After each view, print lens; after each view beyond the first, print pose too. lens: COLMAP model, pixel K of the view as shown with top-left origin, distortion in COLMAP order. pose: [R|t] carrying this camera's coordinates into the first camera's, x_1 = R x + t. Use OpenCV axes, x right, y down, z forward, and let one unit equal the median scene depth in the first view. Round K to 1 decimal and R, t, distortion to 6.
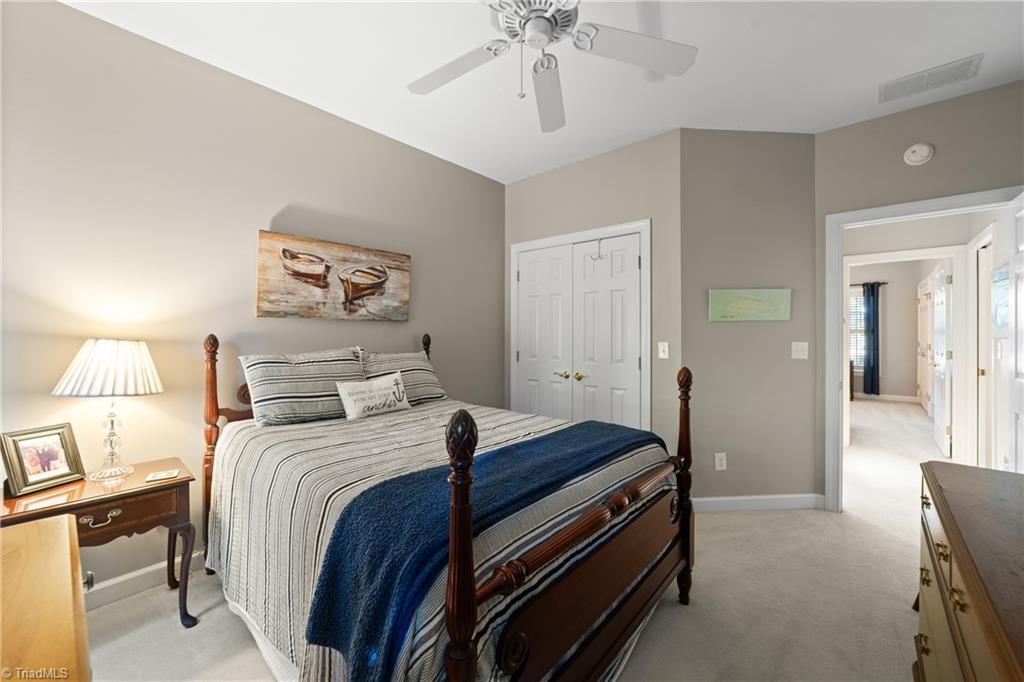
lens RADIAL K [[397.4, 0, 518.7], [0, 397.4, 333.4], [0, 0, 1]] dist [-0.002368, 0.000041]
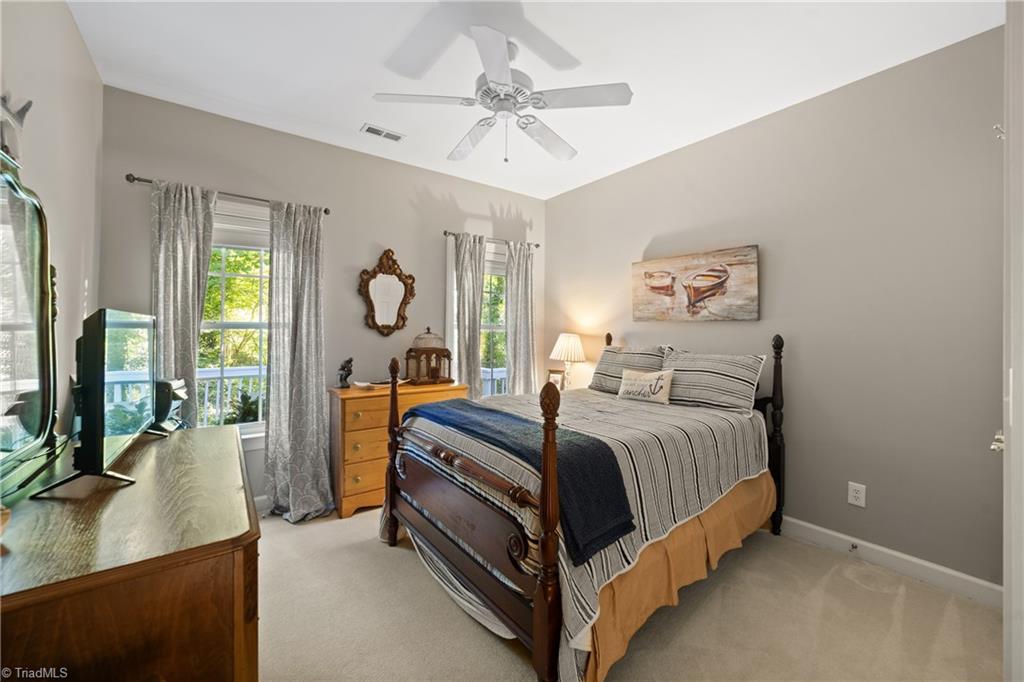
lens RADIAL K [[397.4, 0, 518.7], [0, 397.4, 333.4], [0, 0, 1]] dist [-0.002368, 0.000041]
pose [[-0.186560, 0.007589, -0.982414, 0.799686], [-0.005634, 0.999945, 0.008795, -0.007178], [0.982427, 0.007176, -0.186507, 0.768856]]
